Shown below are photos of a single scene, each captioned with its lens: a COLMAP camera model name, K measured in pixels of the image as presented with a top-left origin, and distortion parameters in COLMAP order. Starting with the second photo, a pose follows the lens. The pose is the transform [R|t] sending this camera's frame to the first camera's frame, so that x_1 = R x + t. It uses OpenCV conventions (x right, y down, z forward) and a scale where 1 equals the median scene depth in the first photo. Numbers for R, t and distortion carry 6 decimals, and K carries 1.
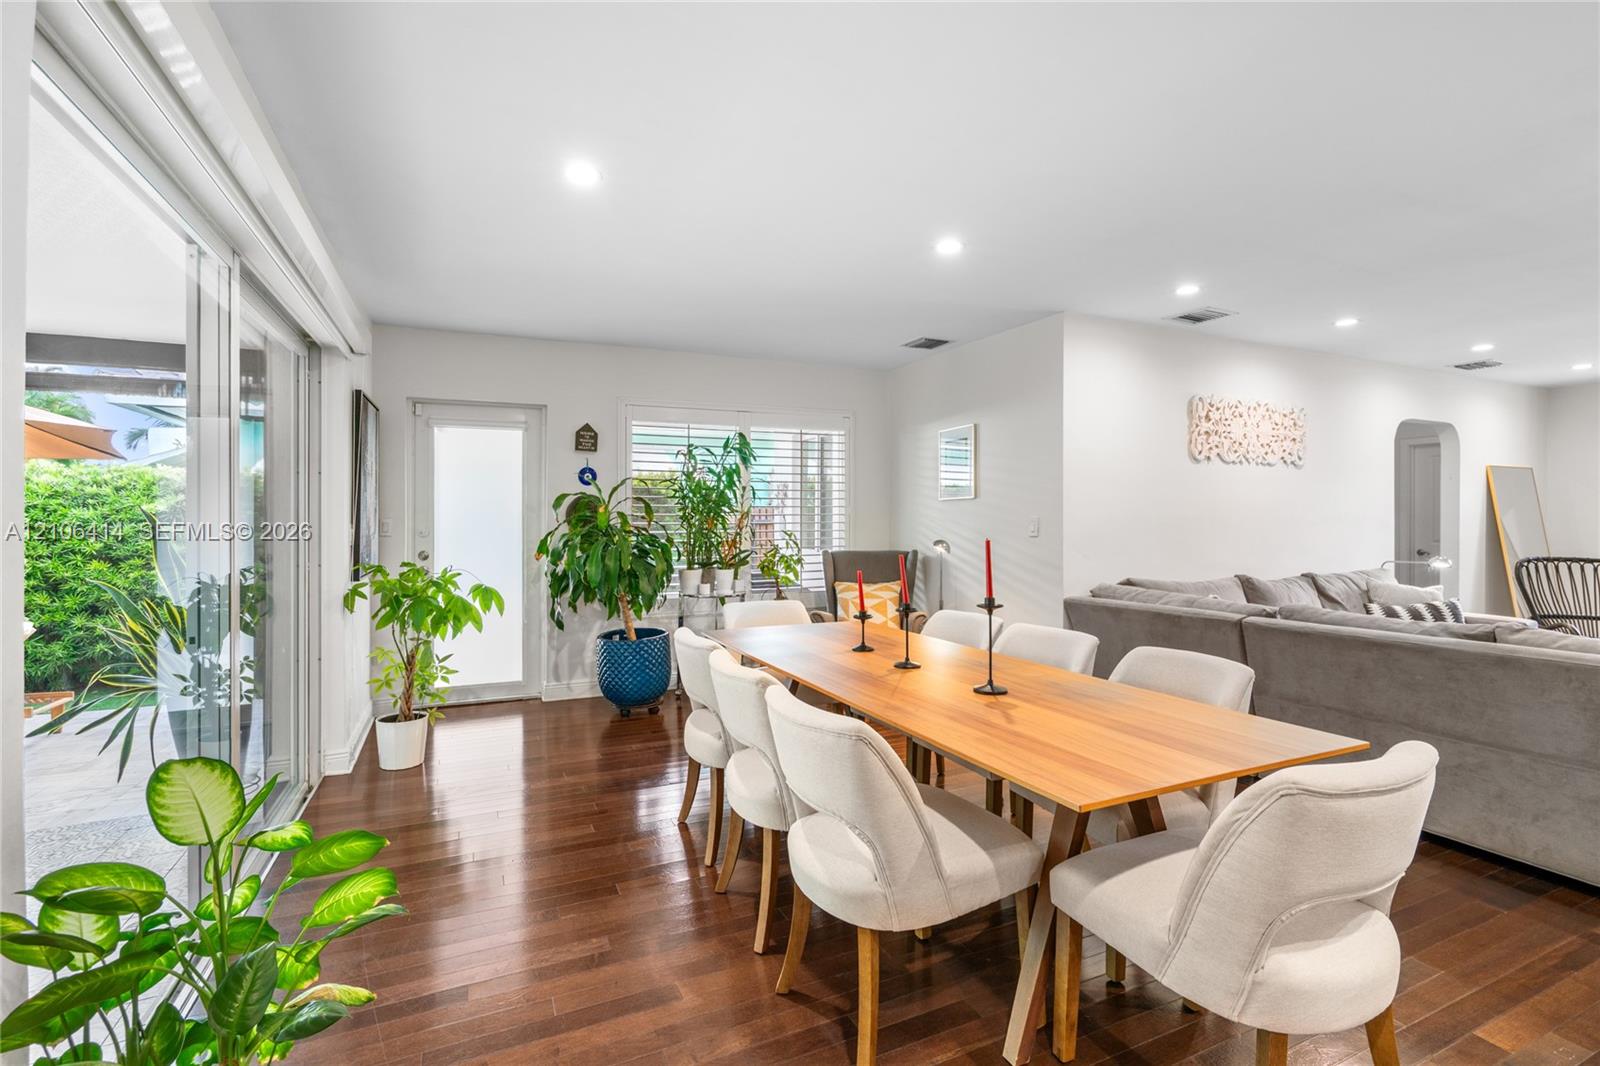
lens RADIAL K [[727.8, 0, 814.9], [0, 727.8, 537.6], [0, 0, 1]] dist [-0.004677, 0.001944]
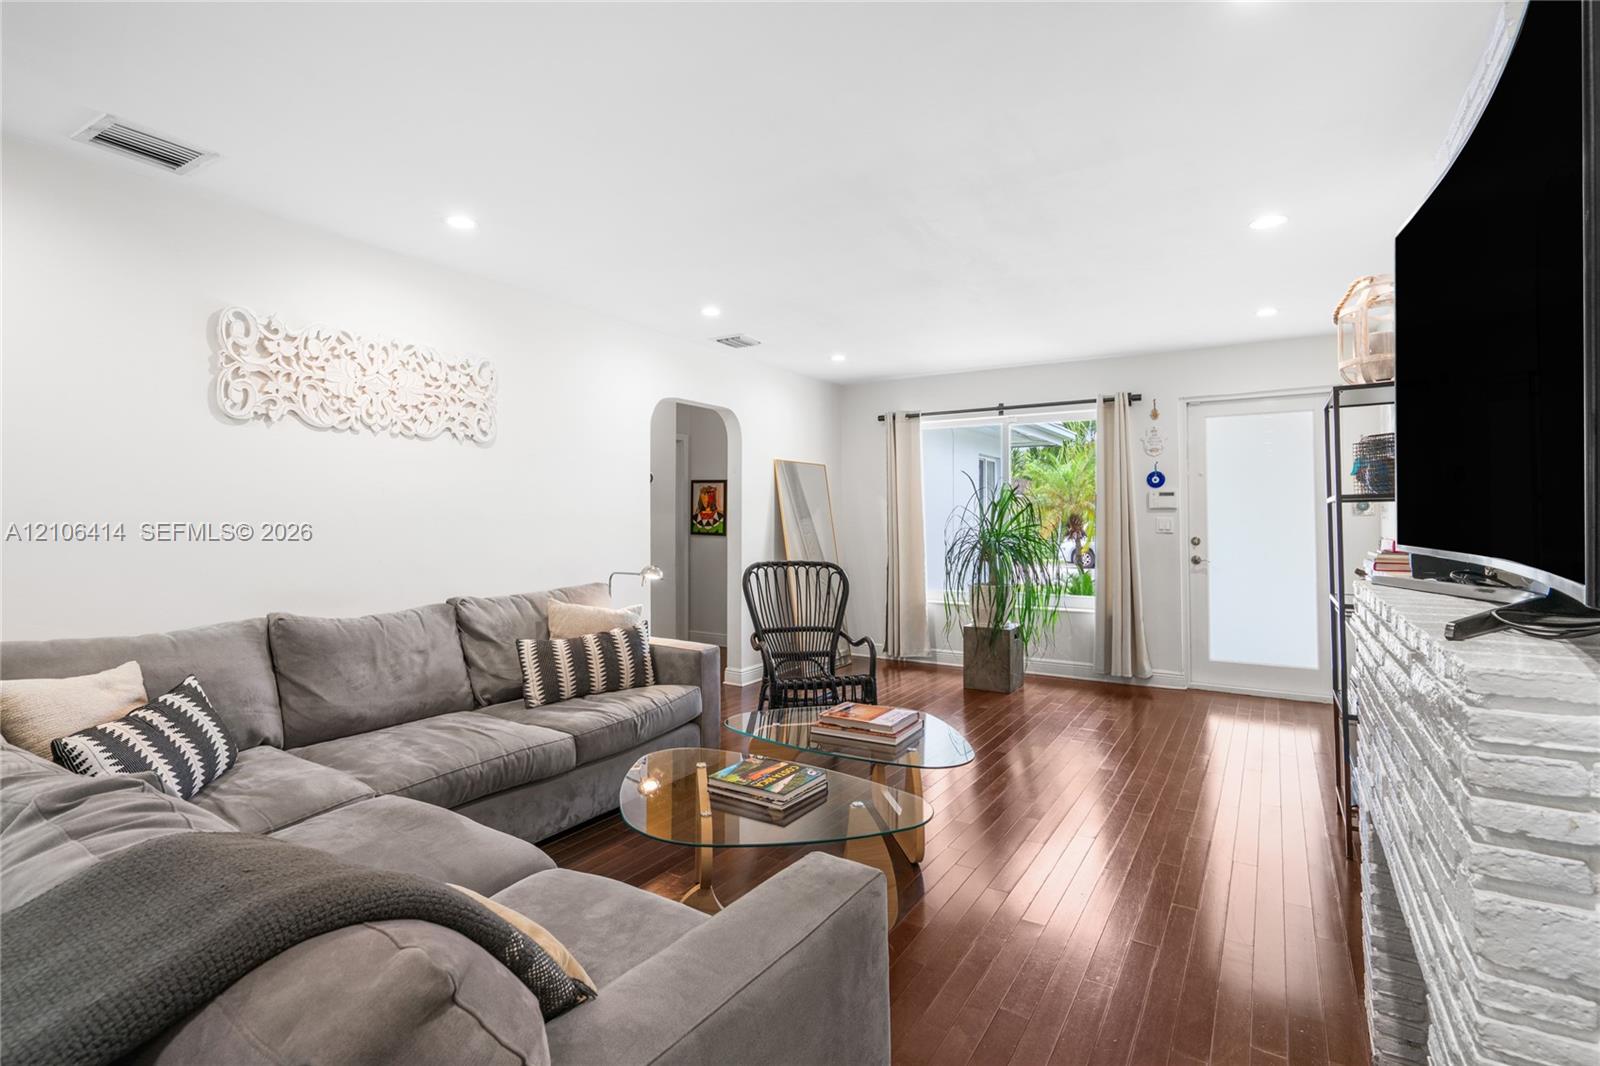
lens RADIAL K [[727.8, 0, 796.2], [0, 727.8, 526.5], [0, 0, 1]] dist [-0.004677, 0.001944]
pose [[0.851079, -0.010336, 0.524937, 0.582016], [0.022806, 0.999590, -0.017292, 0.001324], [-0.524543, 0.026689, 0.850966, 0.255795]]
